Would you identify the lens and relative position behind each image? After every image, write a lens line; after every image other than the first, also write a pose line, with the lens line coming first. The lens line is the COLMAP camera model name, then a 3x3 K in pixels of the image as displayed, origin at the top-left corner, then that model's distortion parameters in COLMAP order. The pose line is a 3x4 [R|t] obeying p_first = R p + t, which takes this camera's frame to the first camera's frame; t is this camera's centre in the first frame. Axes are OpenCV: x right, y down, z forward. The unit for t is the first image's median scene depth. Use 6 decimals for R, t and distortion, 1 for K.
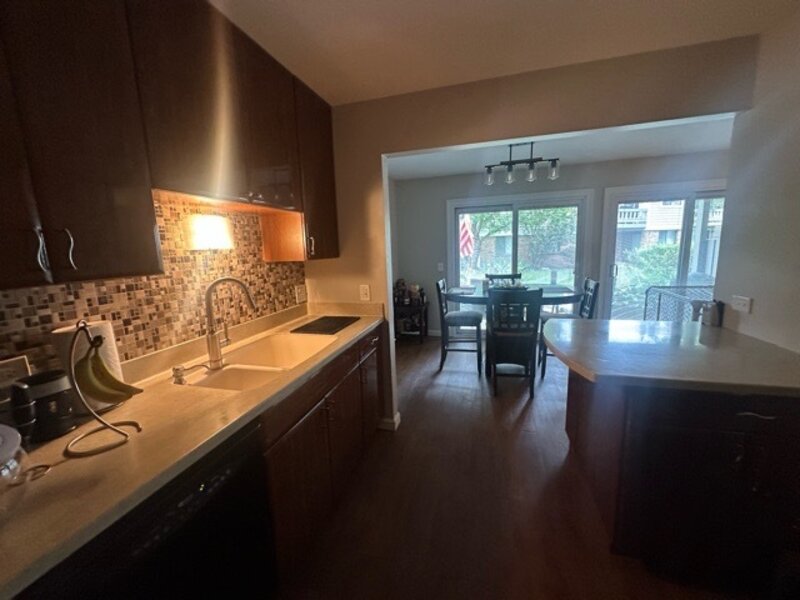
lens RADIAL K [[320.1, 0, 399.6], [0, 320.1, 299.7], [0, 0, 1]] dist [-0.002982, 0.000429]
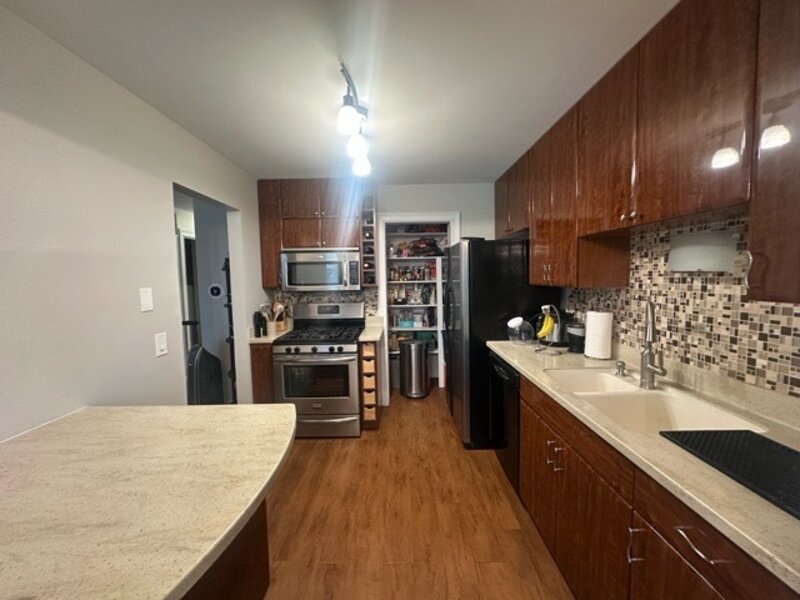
lens RADIAL K [[320.1, 0, 400.3], [0, 320.1, 295.7], [0, 0, 1]] dist [-0.002982, 0.000429]
pose [[-0.962074, 0.069230, -0.263859, 0.416679], [0.006265, 0.972613, 0.232346, -0.306688], [0.272718, 0.221881, -0.936159, 1.649081]]
